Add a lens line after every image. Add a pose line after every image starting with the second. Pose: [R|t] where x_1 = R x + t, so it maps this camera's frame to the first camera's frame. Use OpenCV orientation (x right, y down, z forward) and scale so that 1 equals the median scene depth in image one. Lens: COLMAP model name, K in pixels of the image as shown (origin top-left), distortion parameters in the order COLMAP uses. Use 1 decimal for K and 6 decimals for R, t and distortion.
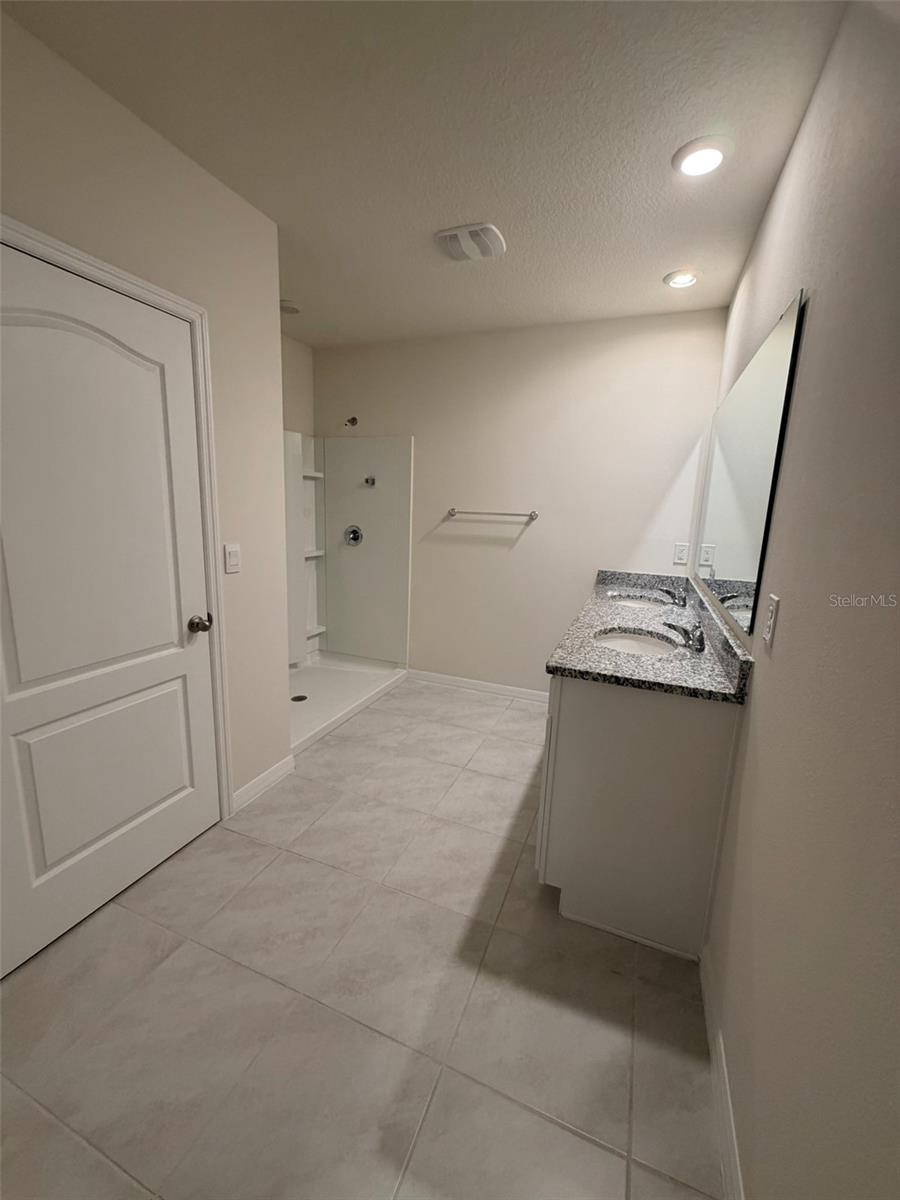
lens RADIAL K [[479.4, 0, 450.9], [0, 479.4, 597.8], [0, 0, 1]] dist [0.000265, -0.000276]
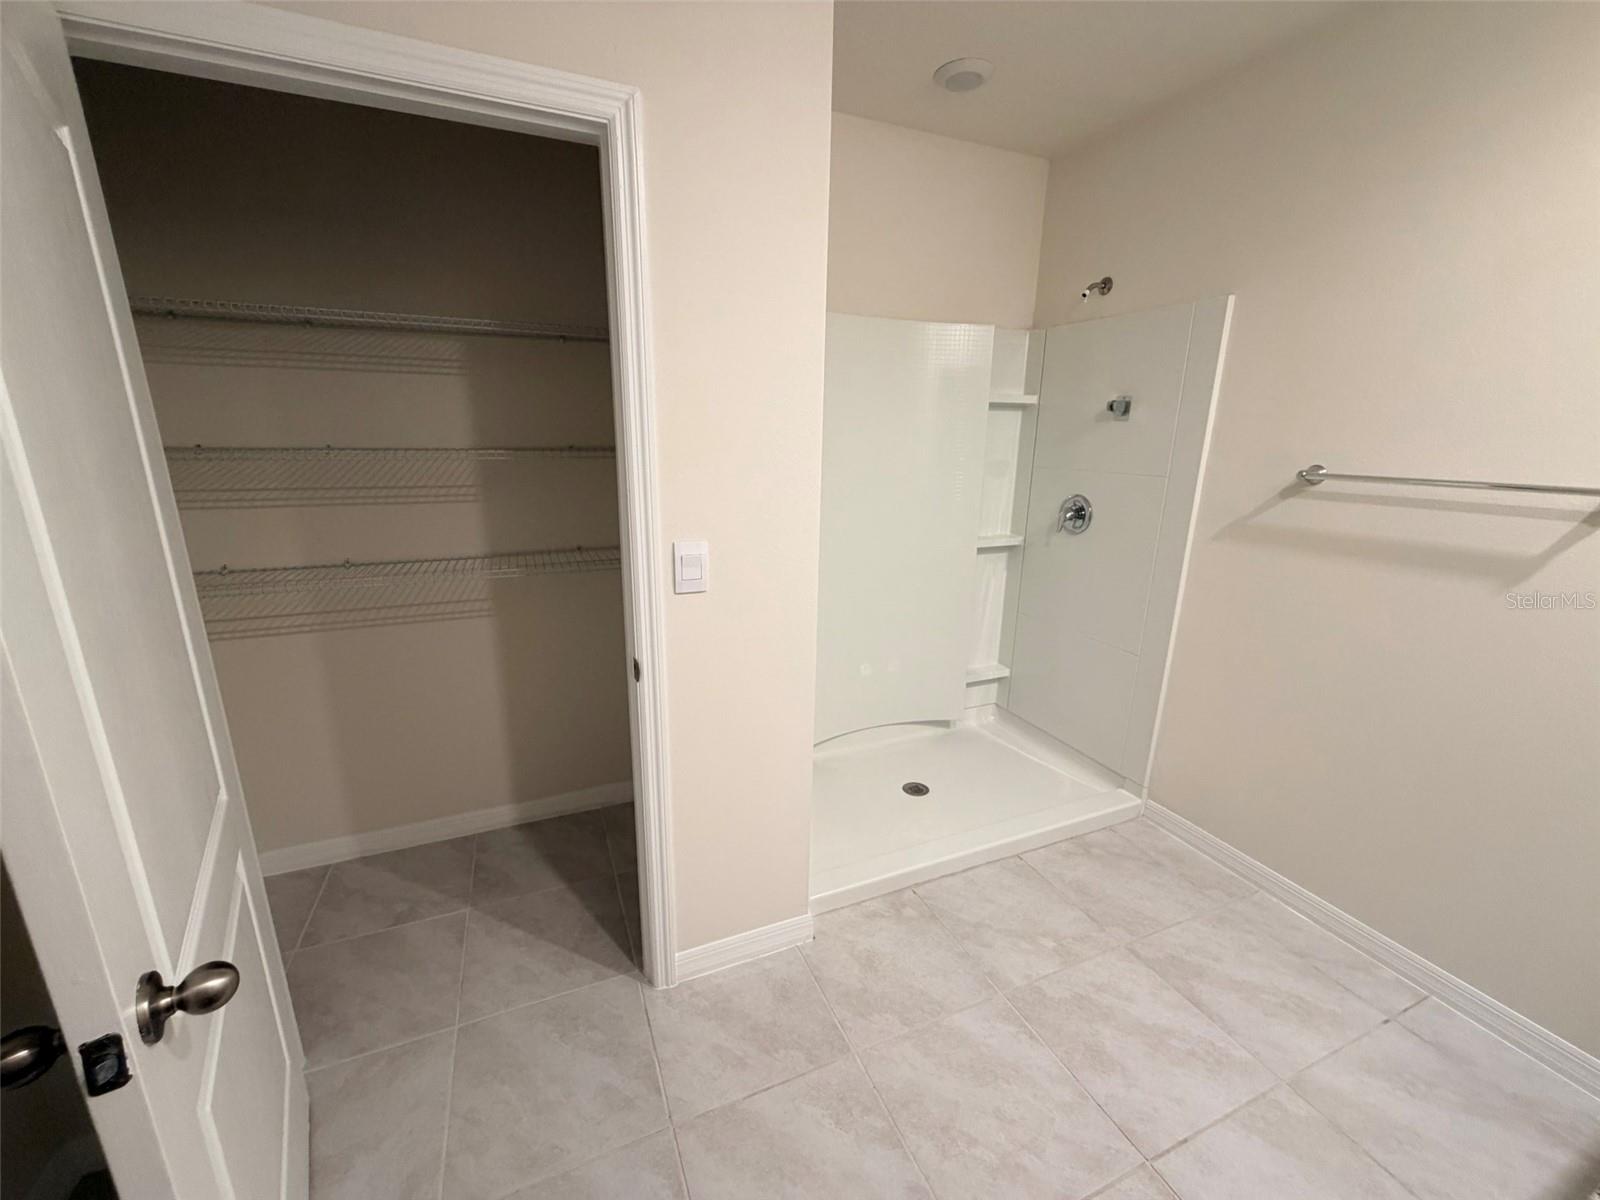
lens RADIAL K [[640.8, 0, 796.6], [0, 640.8, 597.9], [0, 0, 1]] dist [0.002374, -0.000043]
pose [[0.708387, 0.153777, -0.688869, 0.081011], [-0.122322, 0.987957, 0.094755, -0.074017], [0.695144, 0.017141, 0.718666, 0.312517]]
